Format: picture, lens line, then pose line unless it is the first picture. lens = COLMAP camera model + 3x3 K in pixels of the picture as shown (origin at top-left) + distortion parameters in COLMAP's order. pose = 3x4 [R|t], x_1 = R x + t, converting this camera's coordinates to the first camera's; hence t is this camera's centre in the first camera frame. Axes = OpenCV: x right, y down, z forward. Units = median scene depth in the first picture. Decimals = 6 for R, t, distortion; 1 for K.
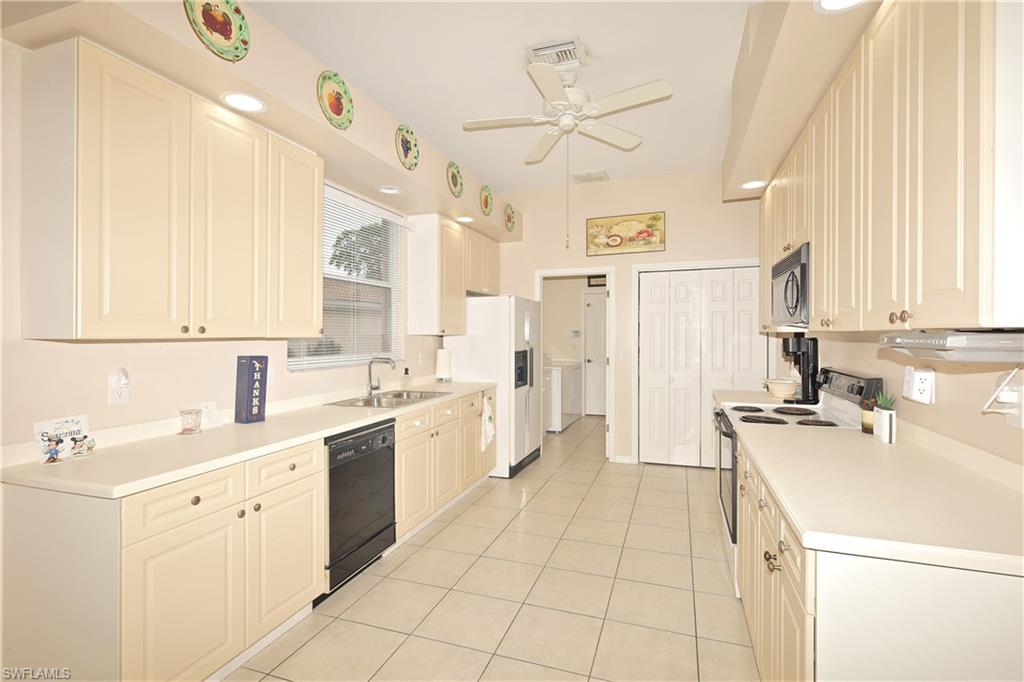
lens RADIAL K [[478.5, 0, 513.5], [0, 478.5, 334.8], [0, 0, 1]] dist [-0.005414, 0.000991]
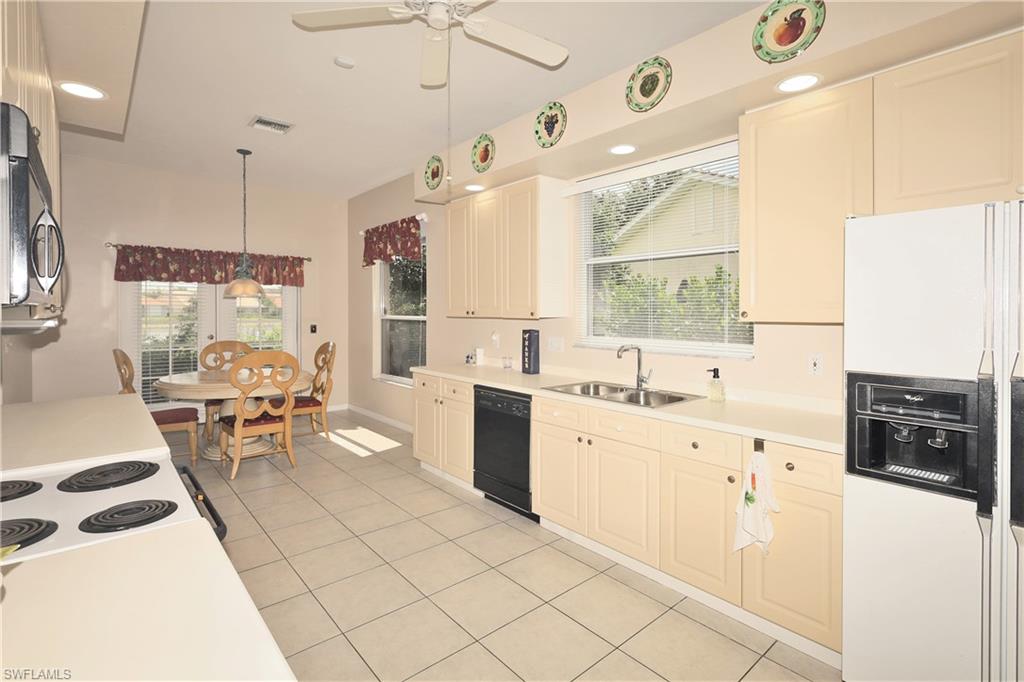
lens RADIAL K [[478.5, 0, 497.1], [0, 478.5, 312.5], [0, 0, 1]] dist [-0.005414, 0.000991]
pose [[-0.511062, 0.008995, -0.859497, 0.806359], [0.001602, 0.999953, 0.009513, -0.024900], [0.859543, 0.003485, -0.511052, 1.691299]]
